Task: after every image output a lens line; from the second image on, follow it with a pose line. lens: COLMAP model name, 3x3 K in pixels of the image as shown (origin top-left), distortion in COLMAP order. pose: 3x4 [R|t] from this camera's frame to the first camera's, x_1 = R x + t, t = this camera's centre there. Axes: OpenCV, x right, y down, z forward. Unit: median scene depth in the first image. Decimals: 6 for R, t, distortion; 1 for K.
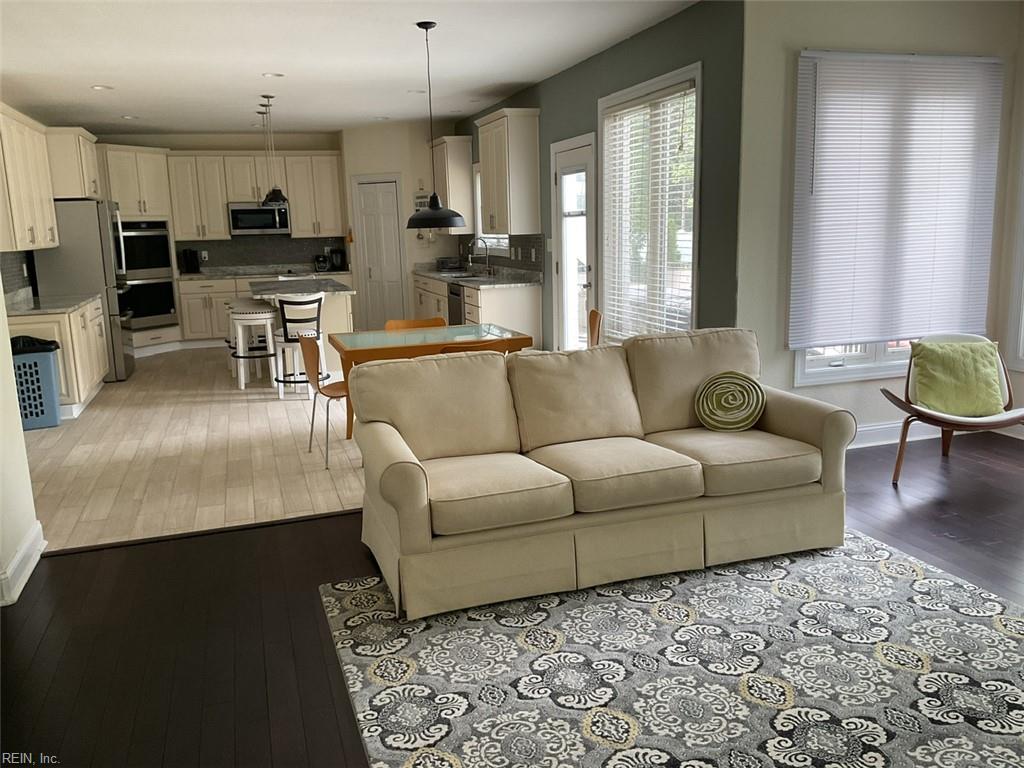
lens RADIAL K [[858.5, 0, 512.0], [0, 858.5, 384.0], [0, 0, 1]] dist [0.064586, -0.189829]
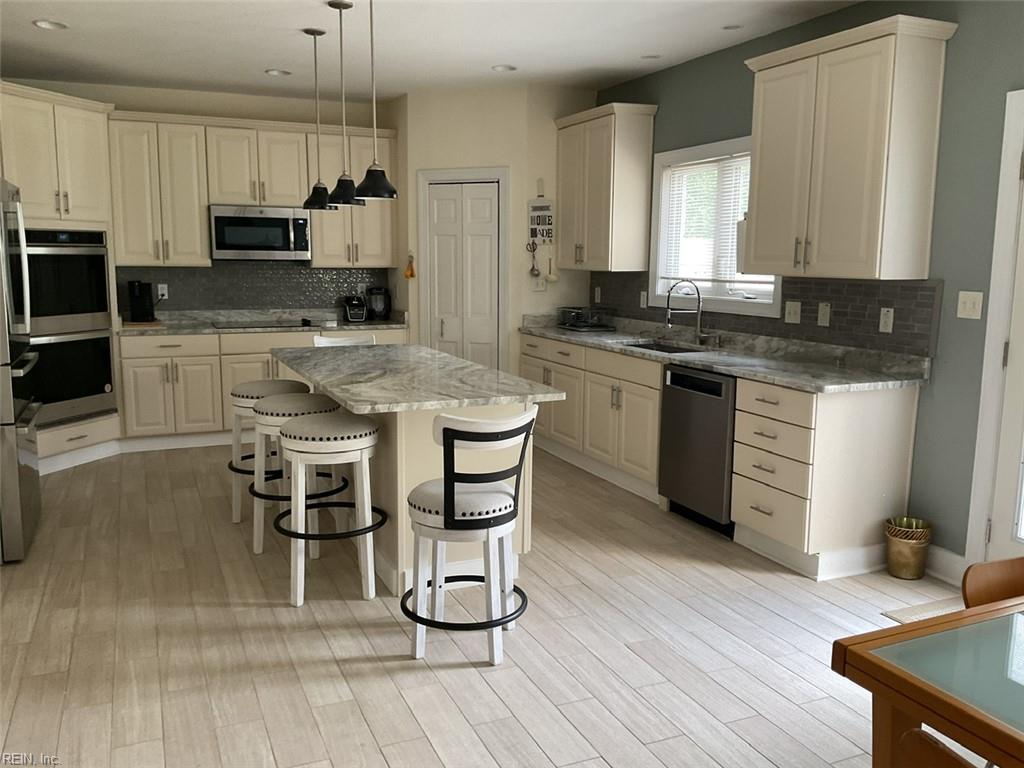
lens RADIAL K [[858.5, 0, 512.0], [0, 858.5, 384.0], [0, 0, 1]] dist [0.064586, -0.189829]
pose [[0.993934, 0.020002, 0.108141, -0.191354], [-0.015882, 0.999120, -0.038823, -0.069953], [-0.108822, 0.036870, 0.993377, 0.407950]]
